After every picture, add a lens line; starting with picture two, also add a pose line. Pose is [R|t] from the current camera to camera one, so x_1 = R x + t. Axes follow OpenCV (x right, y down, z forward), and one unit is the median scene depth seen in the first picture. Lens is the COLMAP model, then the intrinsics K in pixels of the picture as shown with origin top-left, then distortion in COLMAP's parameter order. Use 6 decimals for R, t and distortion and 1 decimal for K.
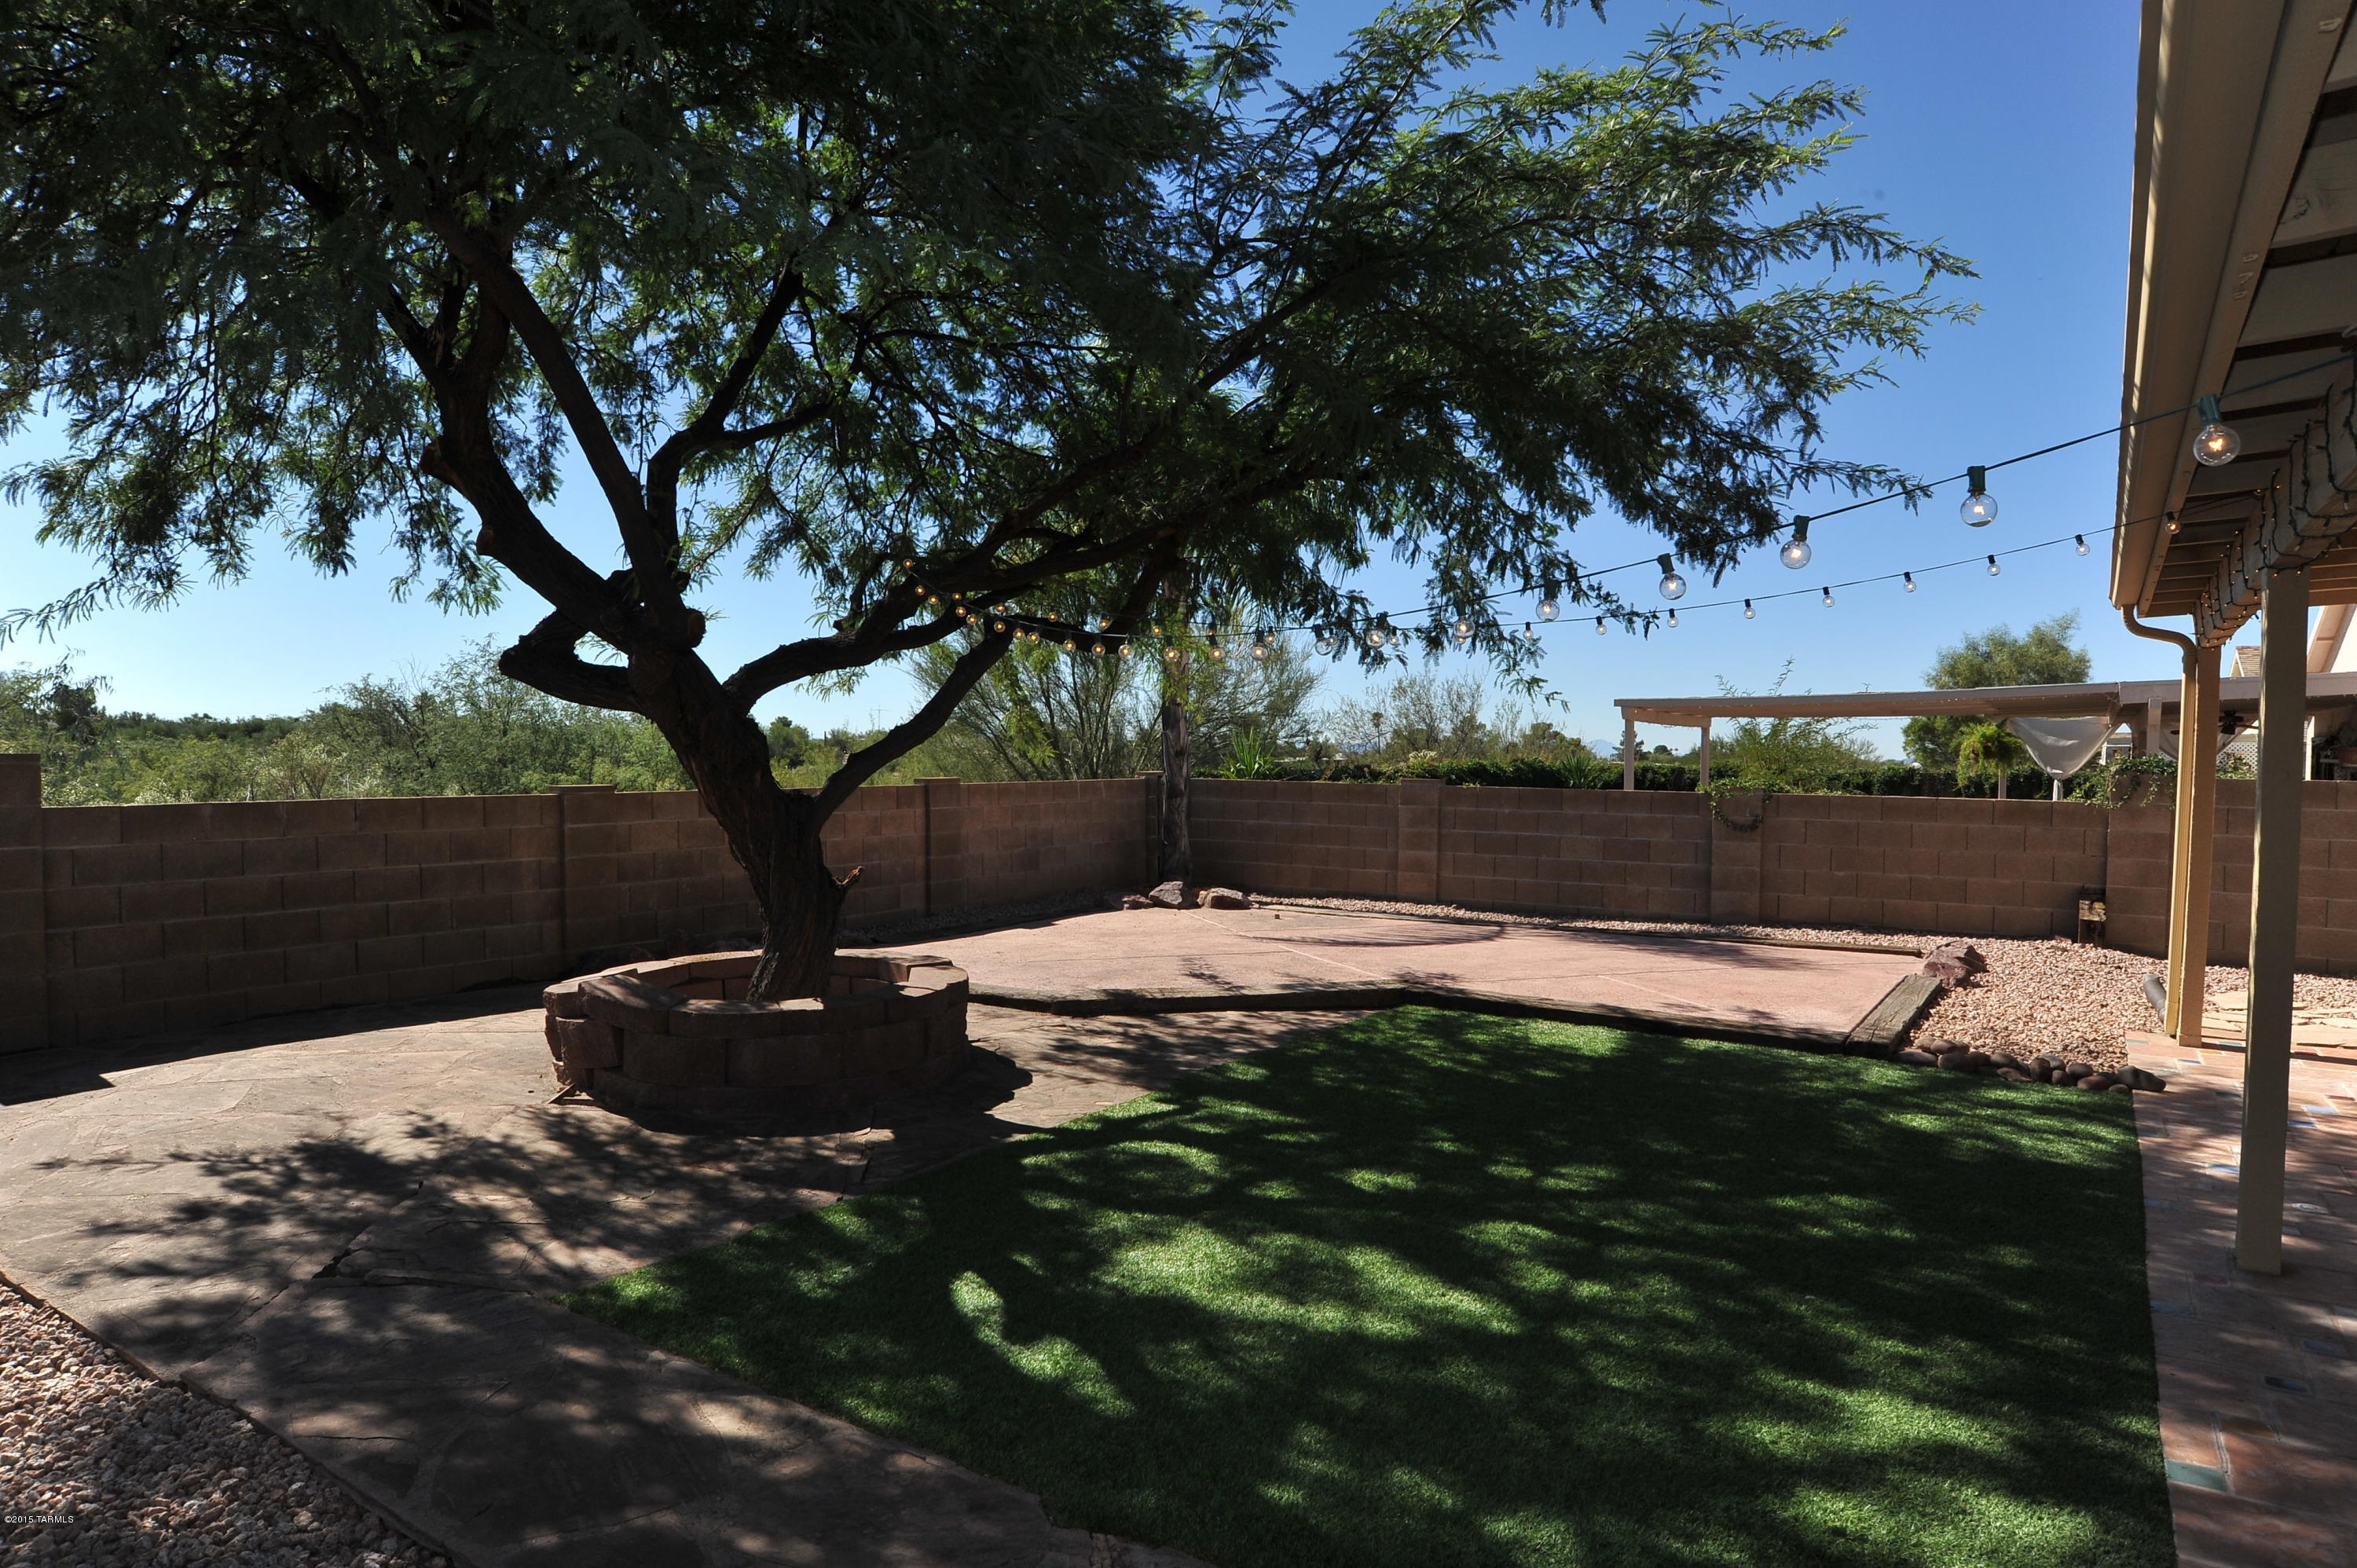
lens RADIAL K [[1422.0, 0, 1181.4], [0, 1422.0, 797.5], [0, 0, 1]] dist [-0.093876, 0.061906]
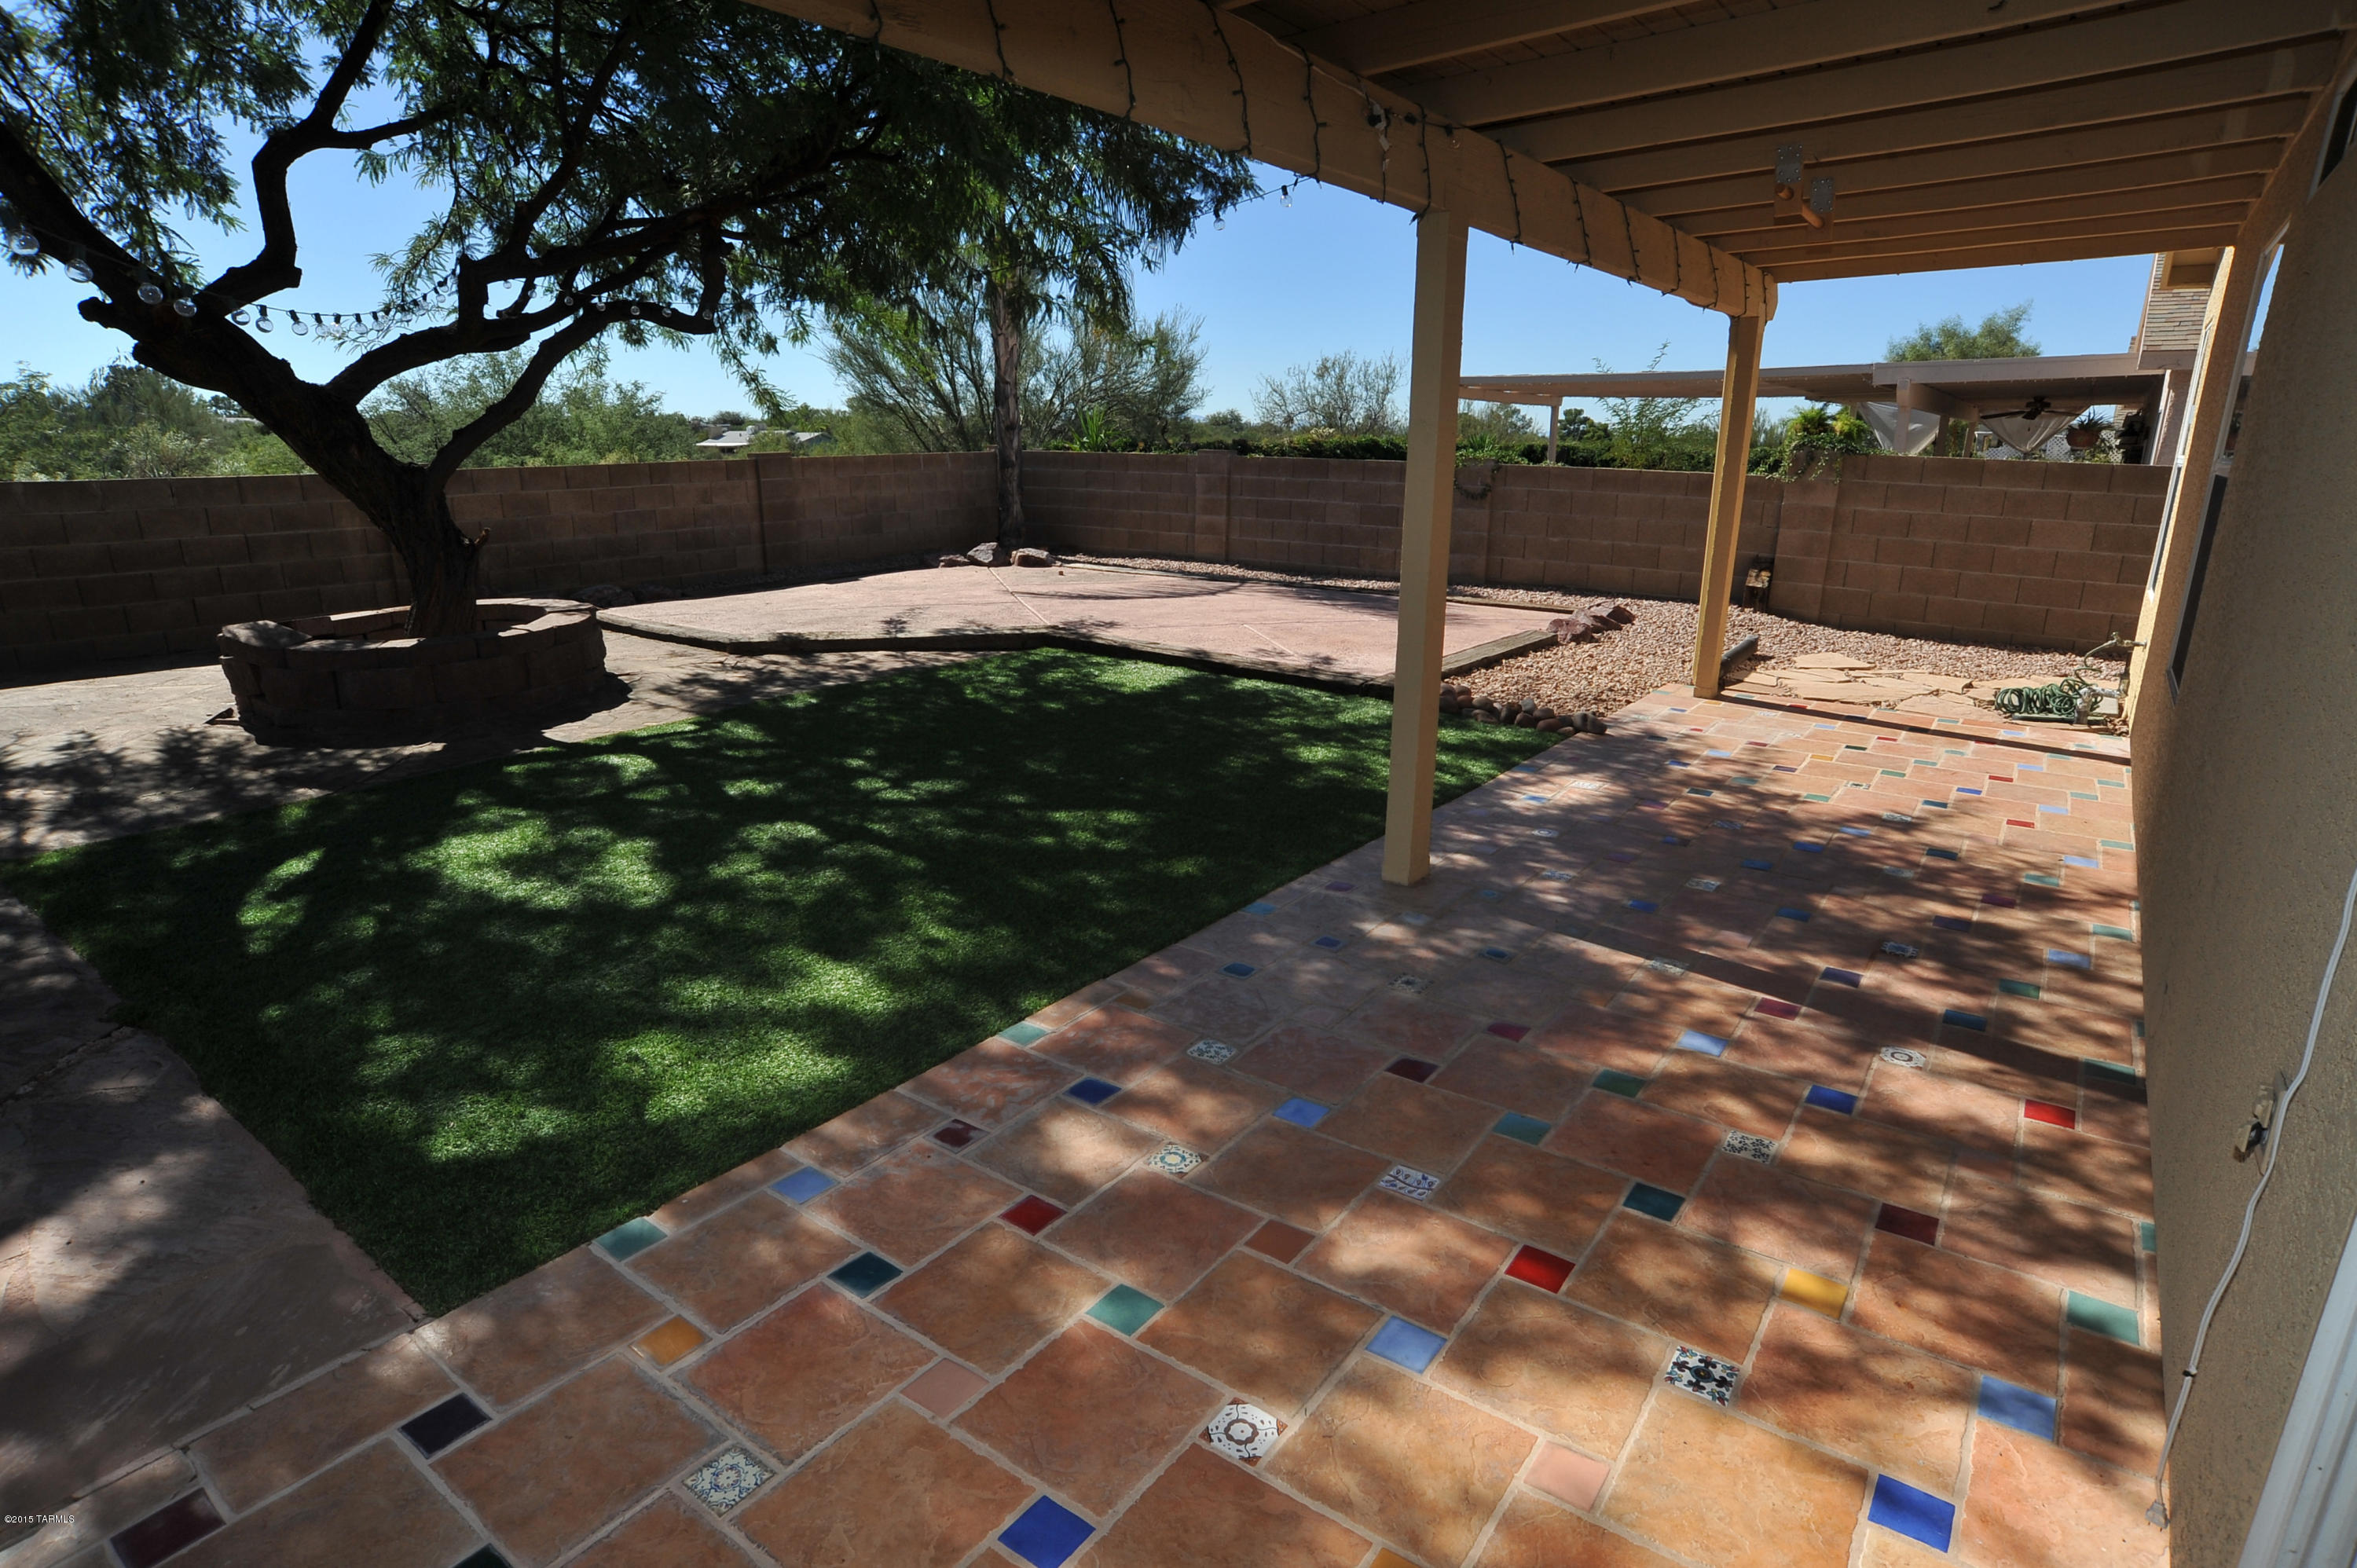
lens RADIAL K [[1226.4, 0, 1179.9], [0, 1226.4, 793.8], [0, 0, 1]] dist [-0.102713, 0.044664]
pose [[0.998002, 0.016057, -0.061114, 0.265411], [-0.000052, 0.967382, 0.253324, 0.007808], [0.063188, -0.252815, 0.965449, 0.015364]]
